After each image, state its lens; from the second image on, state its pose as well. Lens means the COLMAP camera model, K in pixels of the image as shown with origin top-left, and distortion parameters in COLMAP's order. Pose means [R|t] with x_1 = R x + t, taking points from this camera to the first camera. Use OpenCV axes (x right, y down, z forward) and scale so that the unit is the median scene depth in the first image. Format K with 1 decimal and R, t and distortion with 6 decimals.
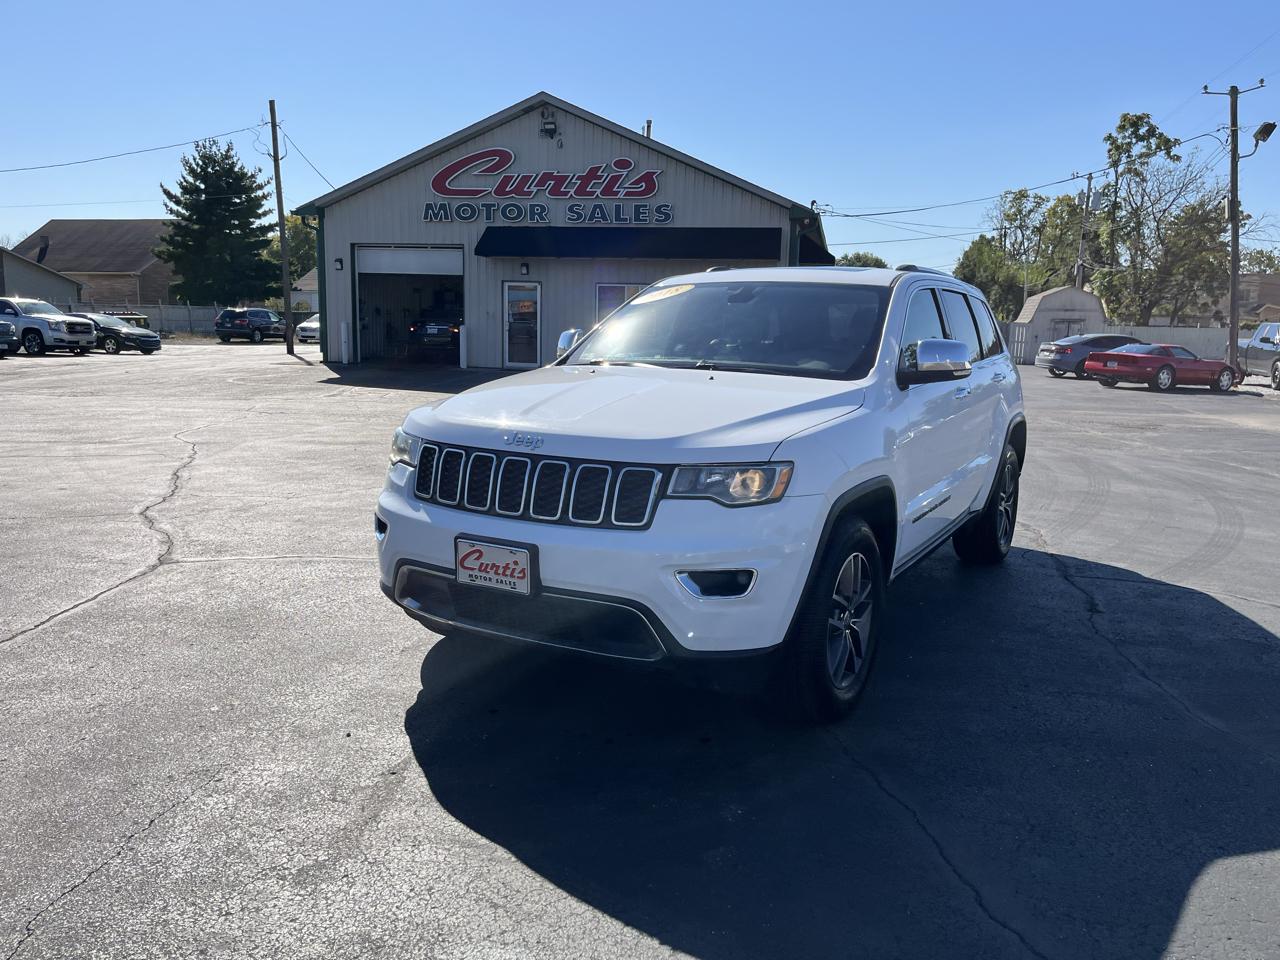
lens RADIAL K [[969.3, 0, 653.1], [0, 969.3, 492.4], [0, 0, 1]] dist [0.060934, -0.070470]
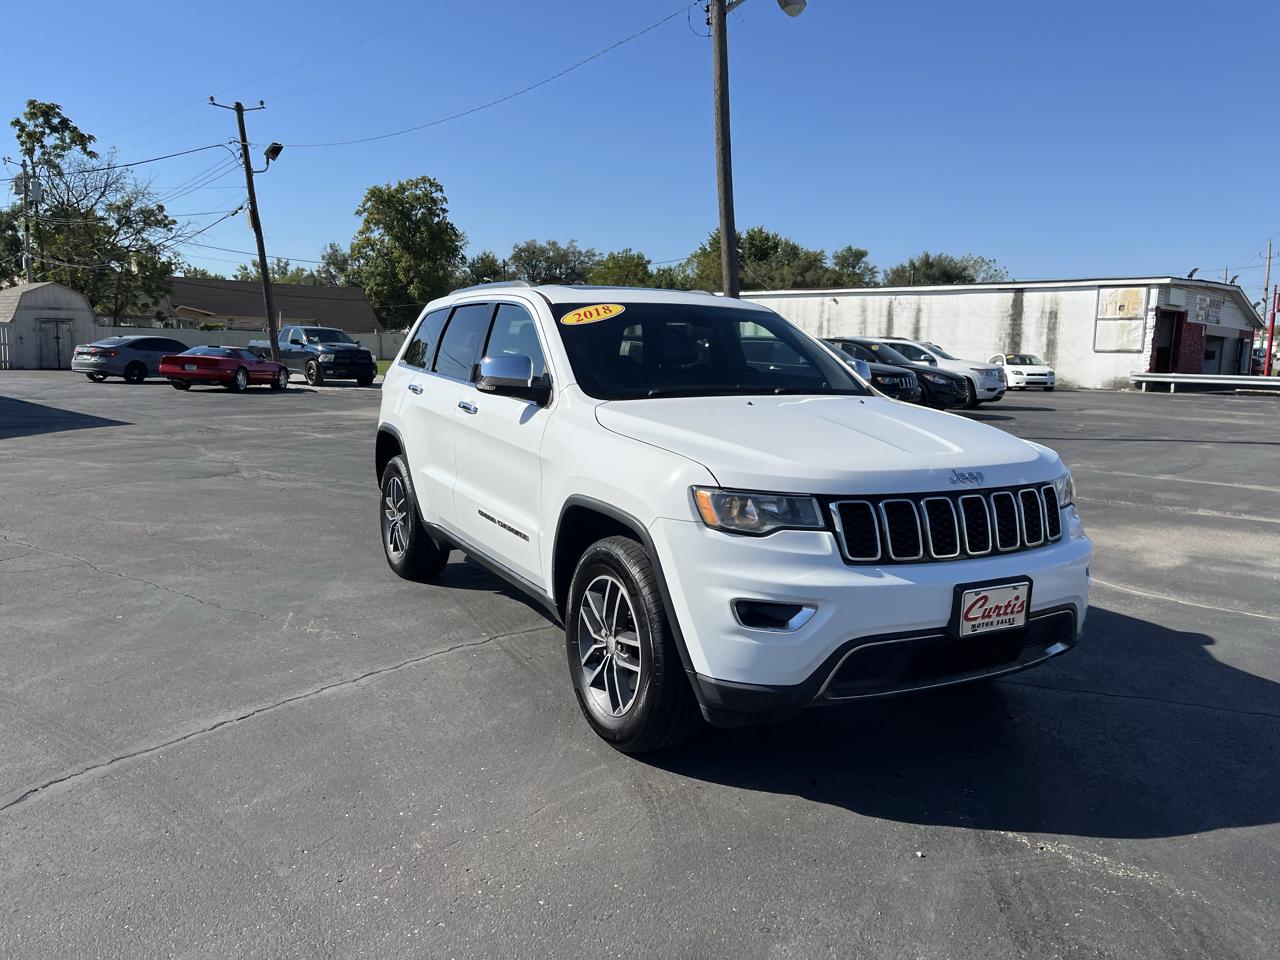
lens RADIAL K [[969.9, 0, 651.0], [0, 969.9, 482.7], [0, 0, 1]] dist [0.065626, -0.085657]
pose [[0.516490, -0.132414, 0.845993, -0.152744], [0.138981, 0.987835, 0.069766, -0.021750], [-0.844939, 0.081543, 0.528609, 0.101654]]
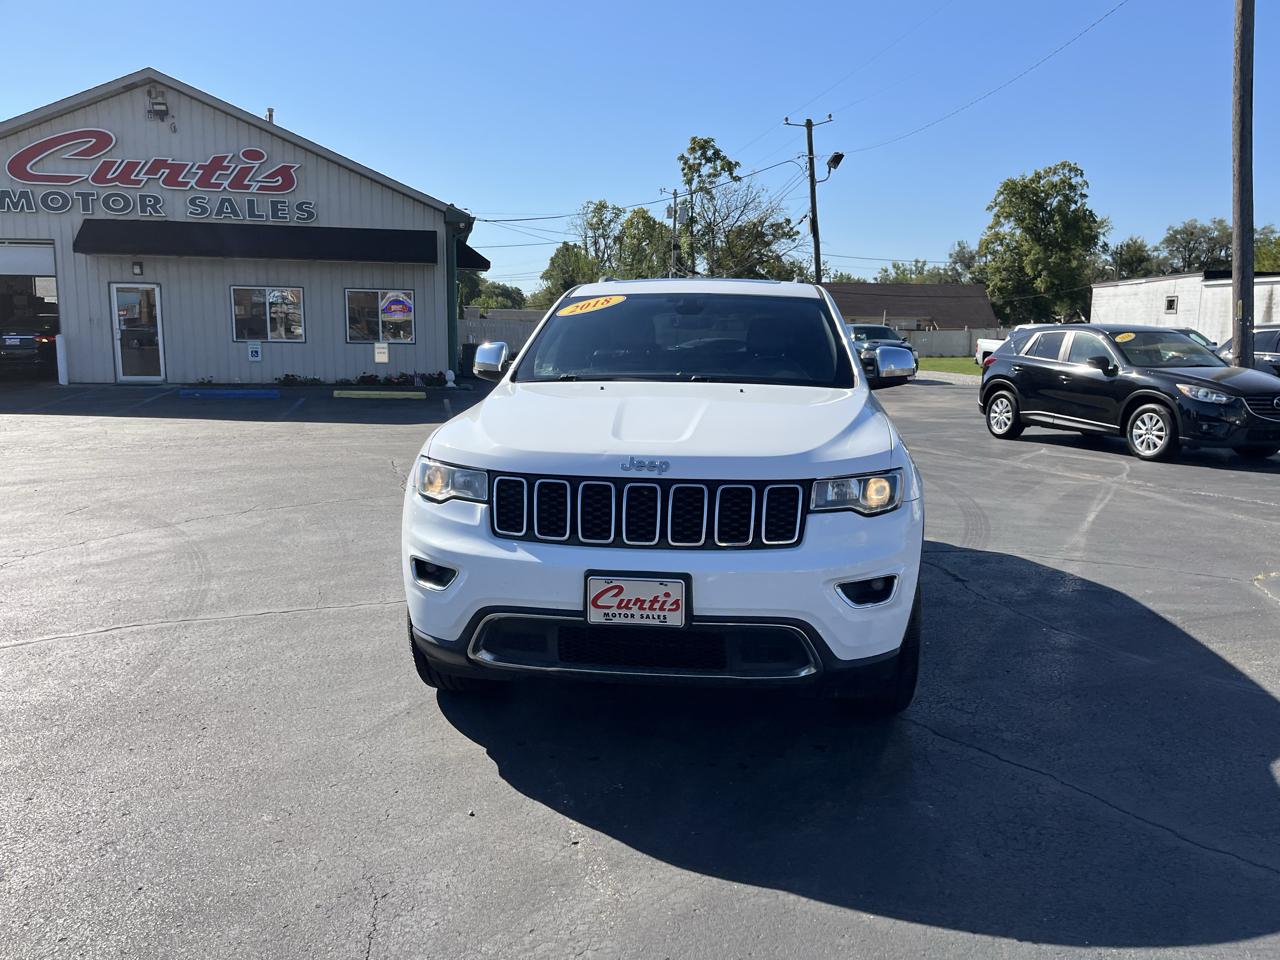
lens RADIAL K [[969.3, 0, 652.8], [0, 969.3, 494.1], [0, 0, 1]] dist [0.060934, -0.070470]
pose [[0.918086, -0.078164, 0.388598, -0.067145], [0.078751, 0.996790, 0.014442, -0.005242], [-0.388480, 0.017343, 0.921294, 0.017452]]
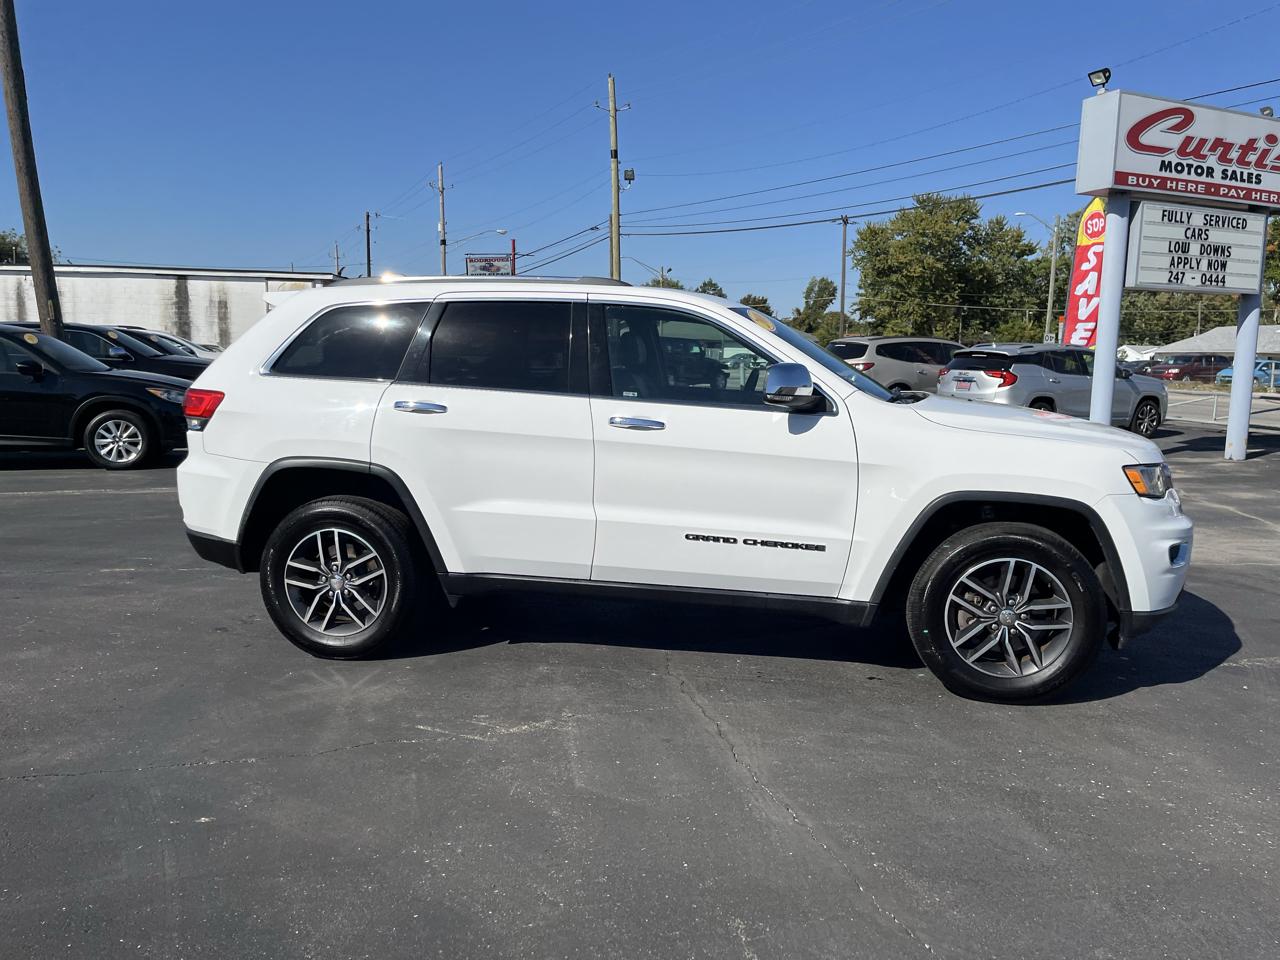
lens RADIAL K [[969.9, 0, 652.7], [0, 969.9, 474.6], [0, 0, 1]] dist [0.065626, -0.085657]
pose [[-0.349562, -0.146614, 0.925371, -0.165368], [0.135279, 0.969432, 0.204697, -0.054181], [-0.927096, 0.196737, -0.319042, 0.289223]]
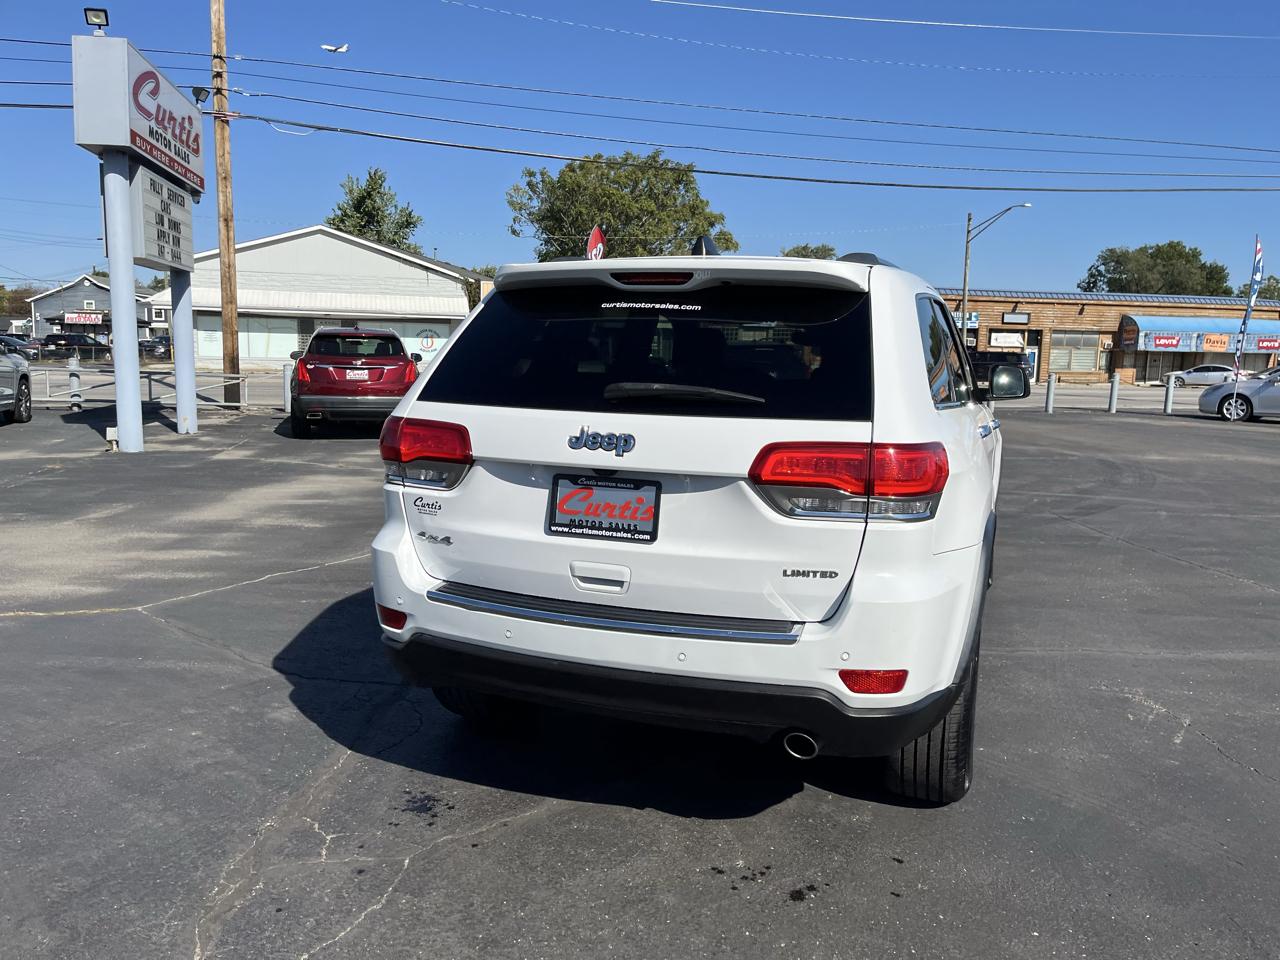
lens RADIAL K [[969.9, 0, 652.8], [0, 969.9, 478.8], [0, 0, 1]] dist [0.065626, -0.085657]
pose [[-0.984901, -0.022363, -0.171665, 0.090533], [-0.073081, 0.952640, 0.295189, -0.068089], [0.156934, 0.303278, -0.939891, 0.400923]]
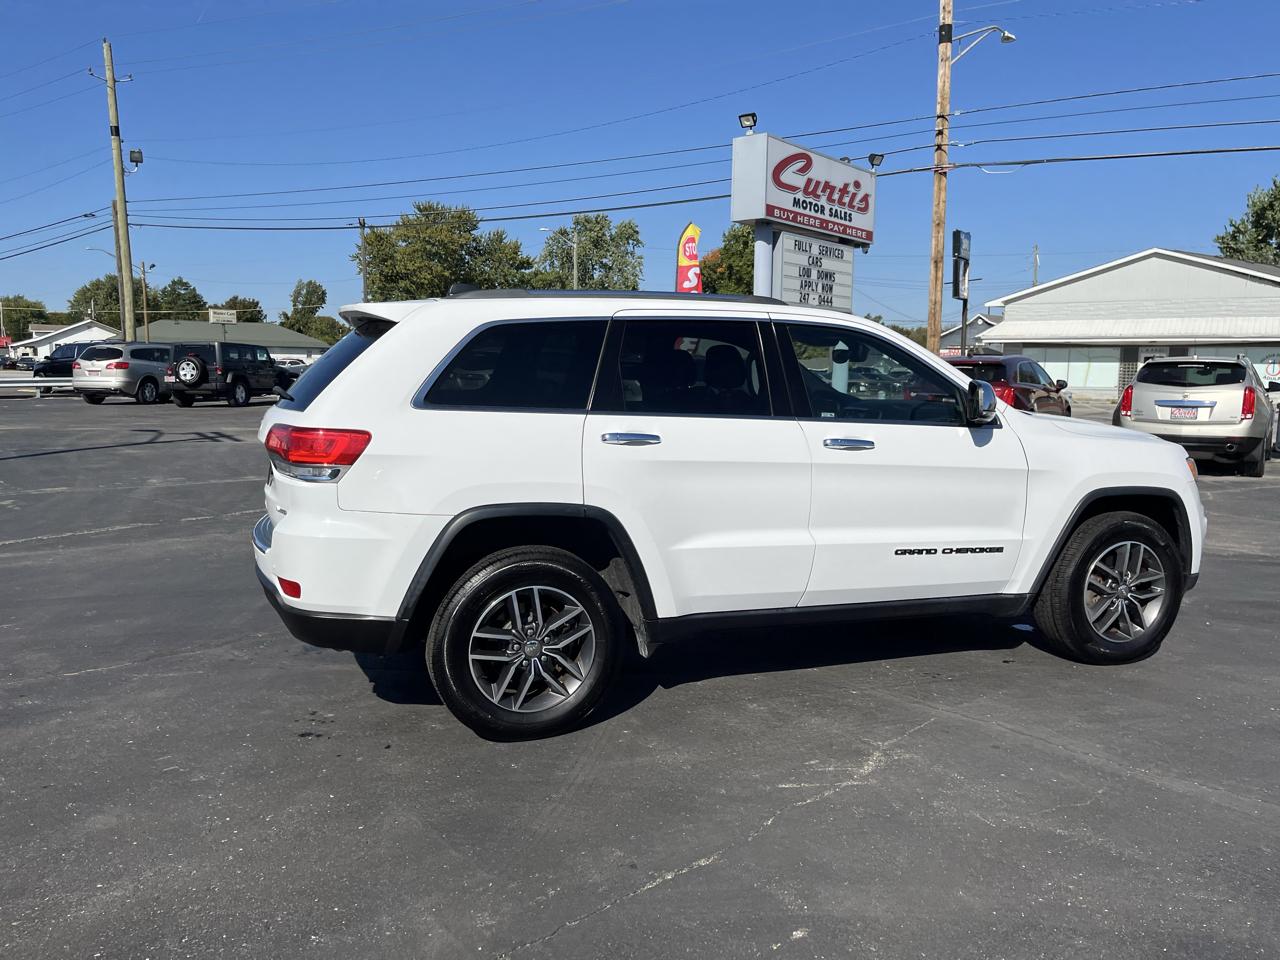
lens RADIAL K [[969.9, 0, 653.9], [0, 969.9, 477.5], [0, 0, 1]] dist [0.065626, -0.085657]
pose [[-0.763619, -0.104214, 0.637201, -0.087897], [0.084563, 0.962245, 0.258716, -0.070070], [-0.640106, 0.251444, -0.725976, 0.384225]]
